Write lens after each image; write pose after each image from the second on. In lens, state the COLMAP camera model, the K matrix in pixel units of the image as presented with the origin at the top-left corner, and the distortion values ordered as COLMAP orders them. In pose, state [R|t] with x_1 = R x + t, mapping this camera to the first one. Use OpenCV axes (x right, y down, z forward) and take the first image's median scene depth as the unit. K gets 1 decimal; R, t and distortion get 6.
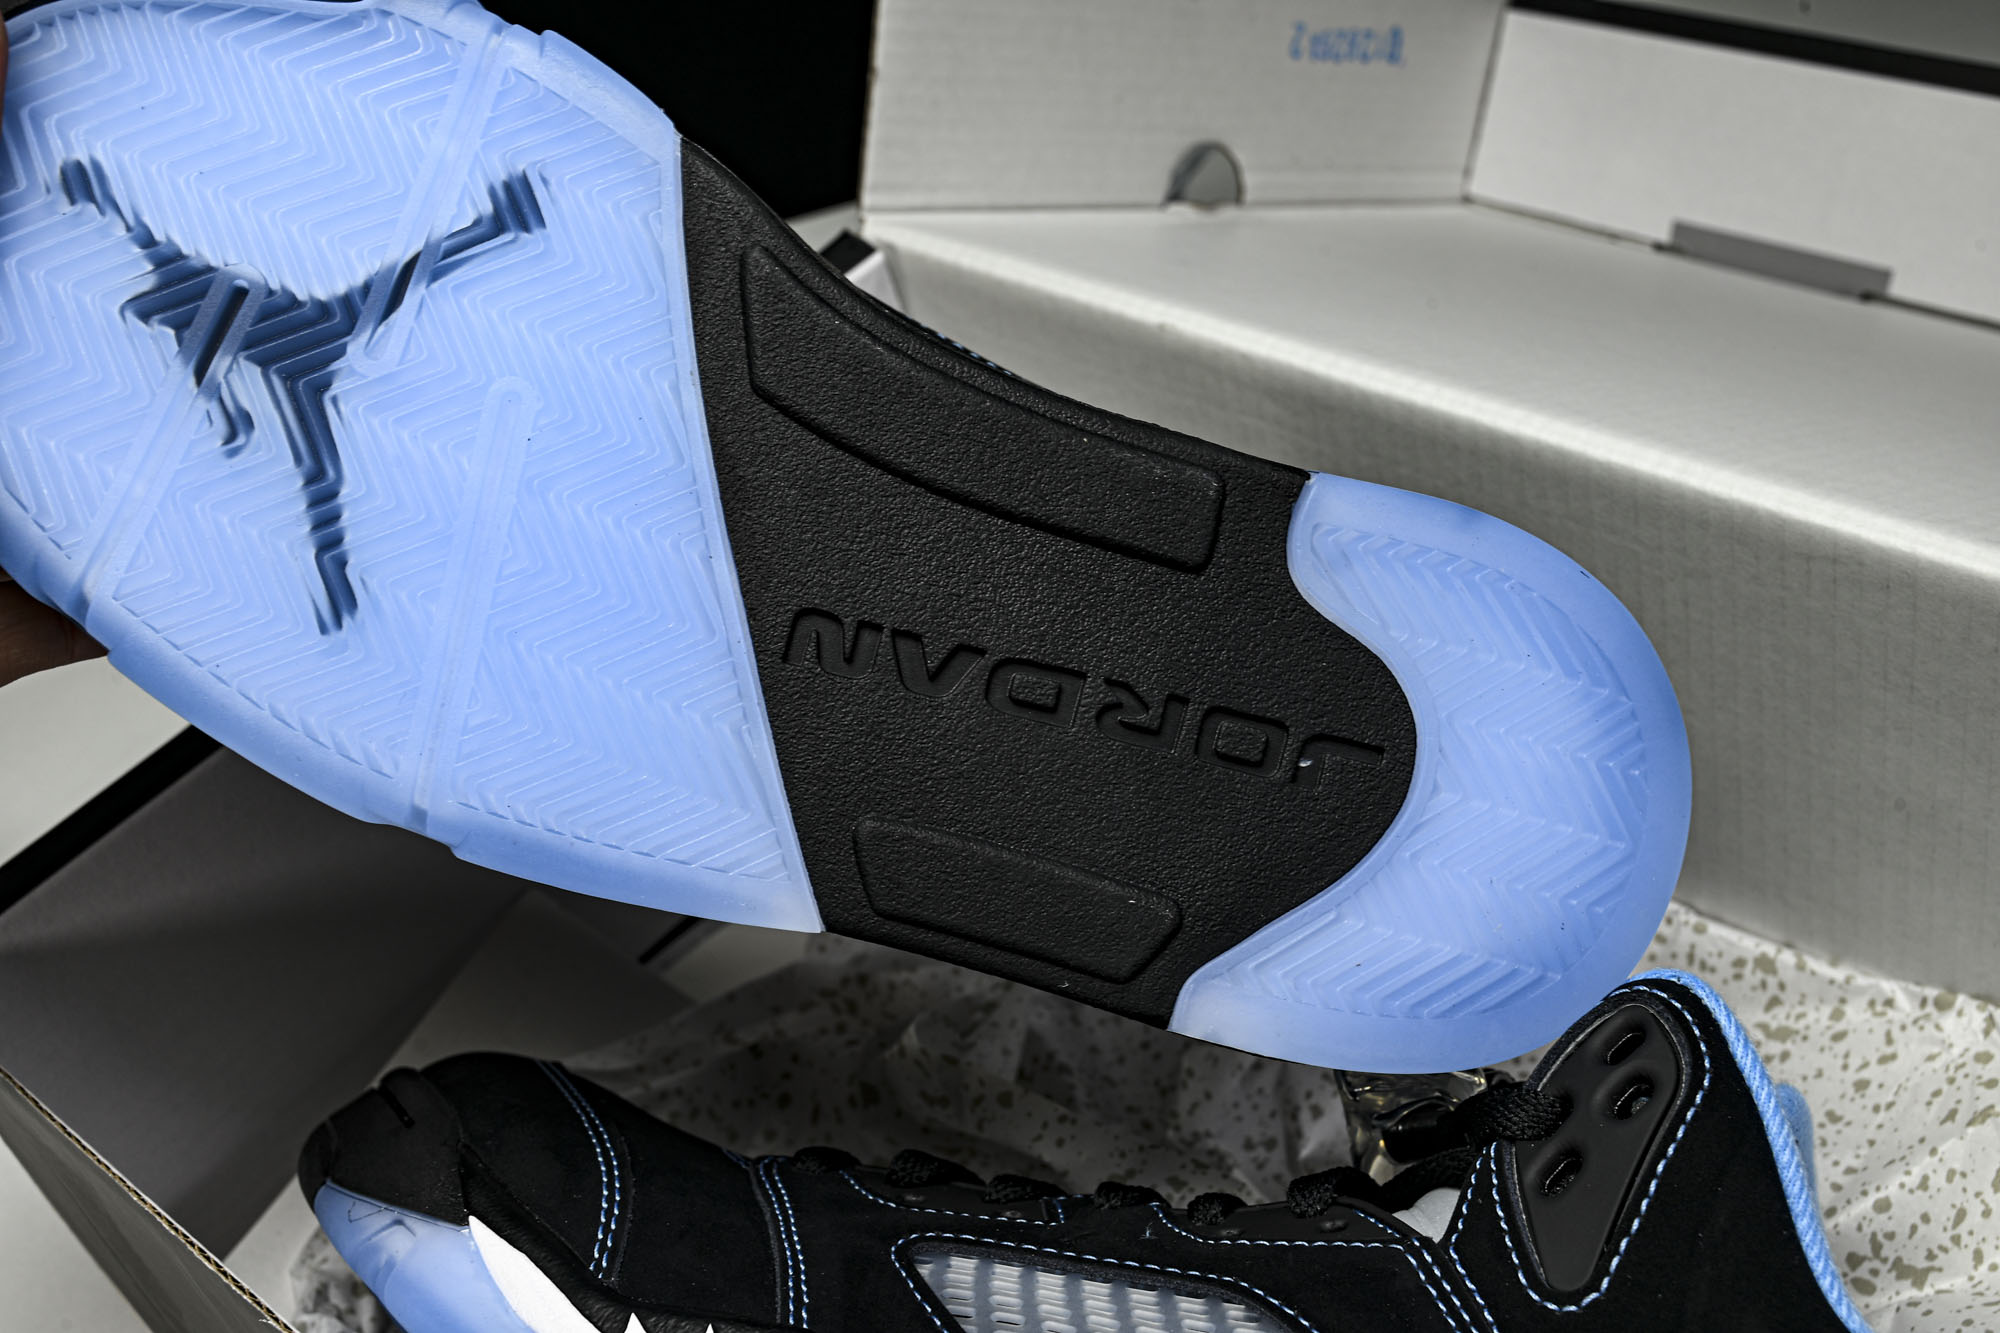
lens RADIAL K [[2574.3, 0, 1005.6], [0, 2574.3, 665.5], [0, 0, 1]] dist [0.058029, 0.000000]
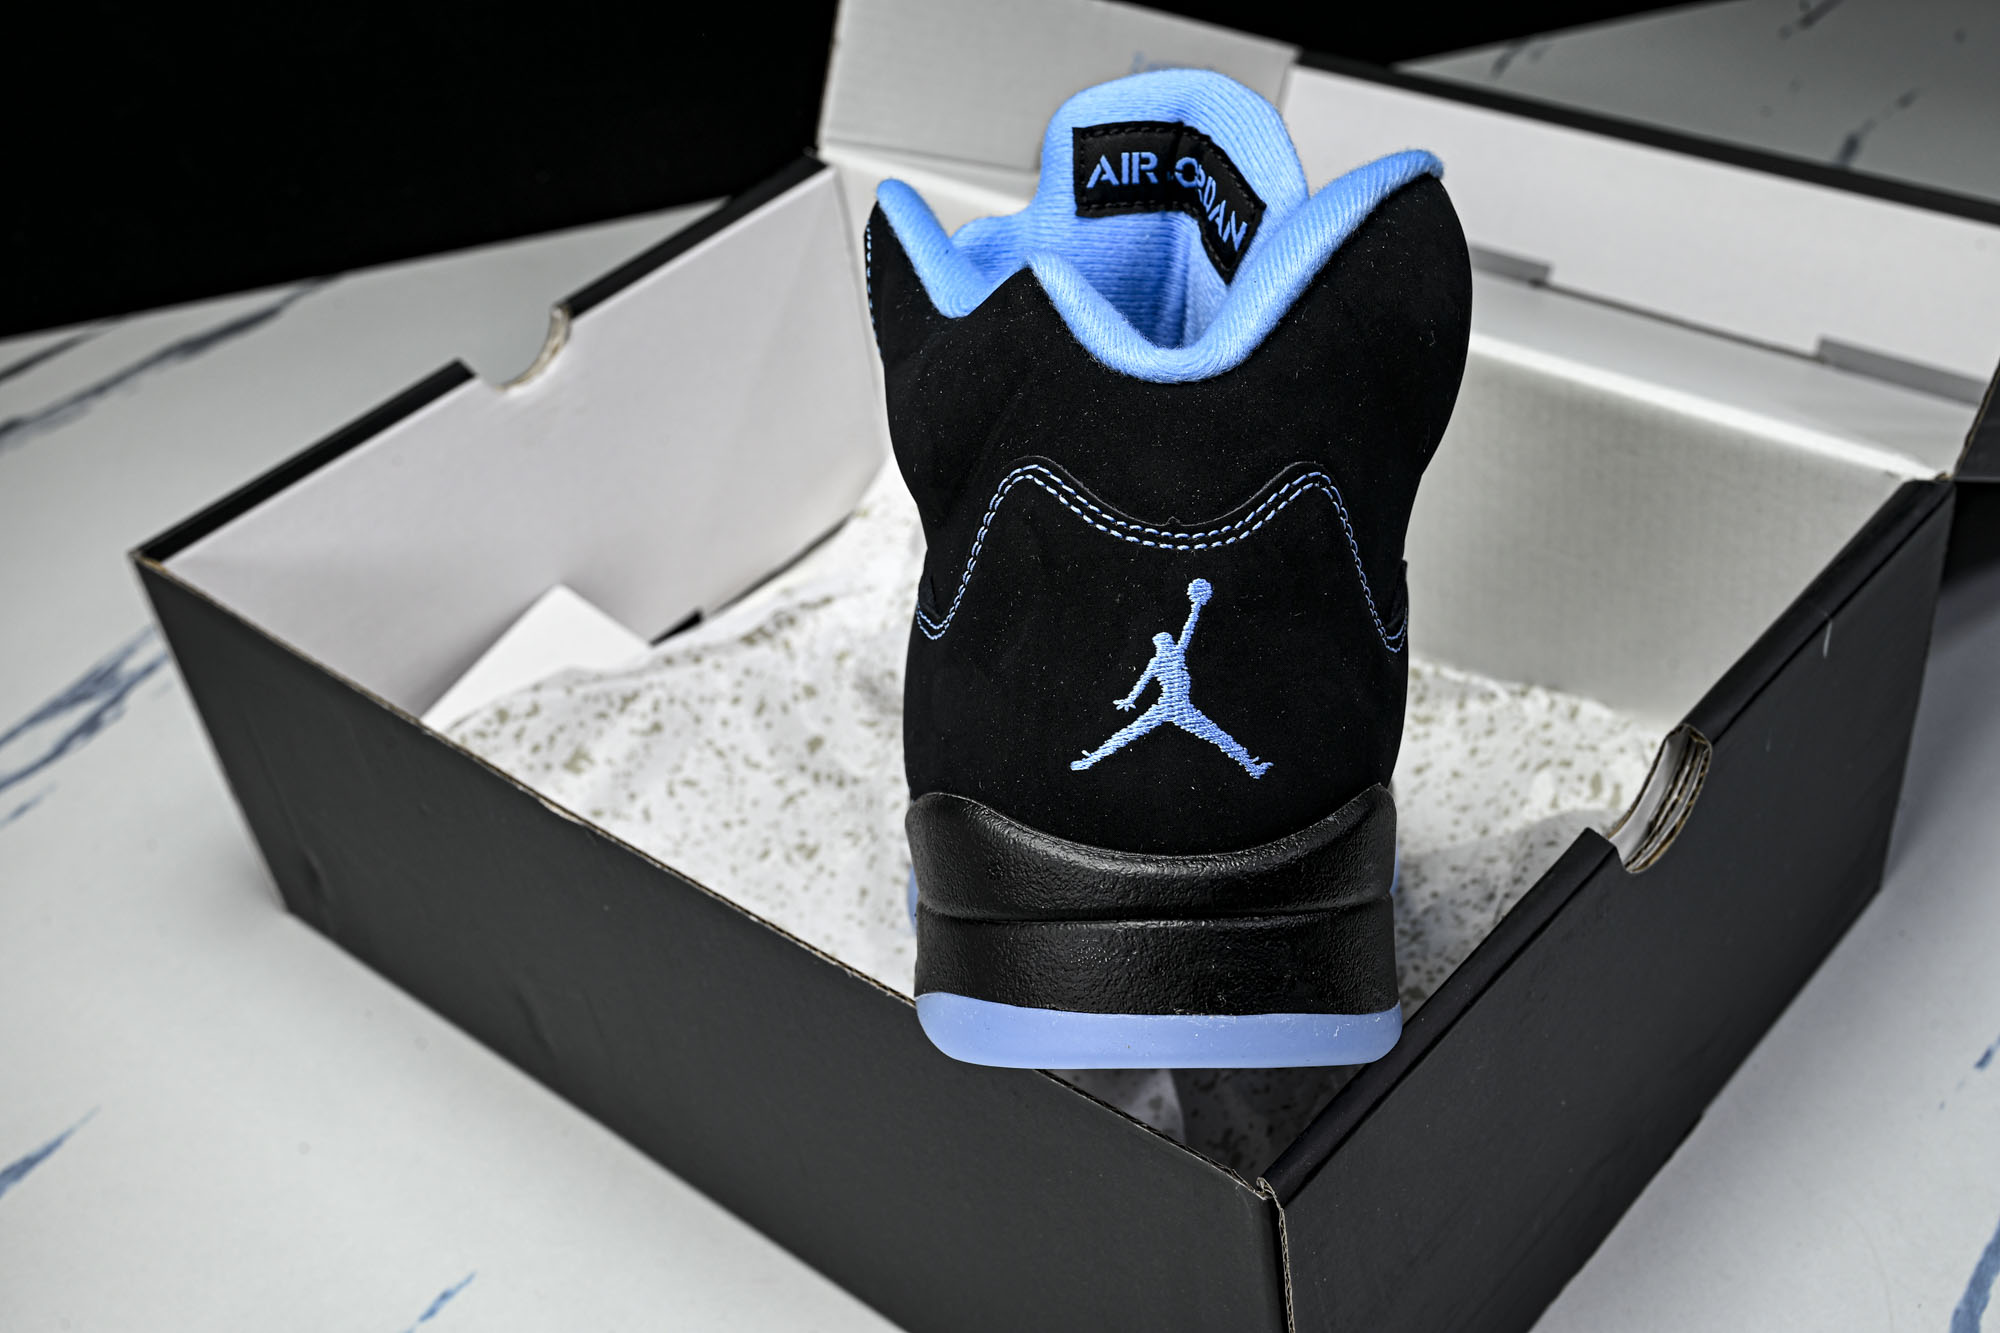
lens RADIAL K [[2426.9, 0, 1000.2], [0, 2426.9, 656.0], [0, 0, 1]] dist [0.040209, 0.000000]
pose [[0.996445, 0.062622, 0.056349, -0.021864], [-0.059274, 0.996482, -0.059249, 0.257223], [-0.059861, 0.055698, 0.996652, -0.458729]]
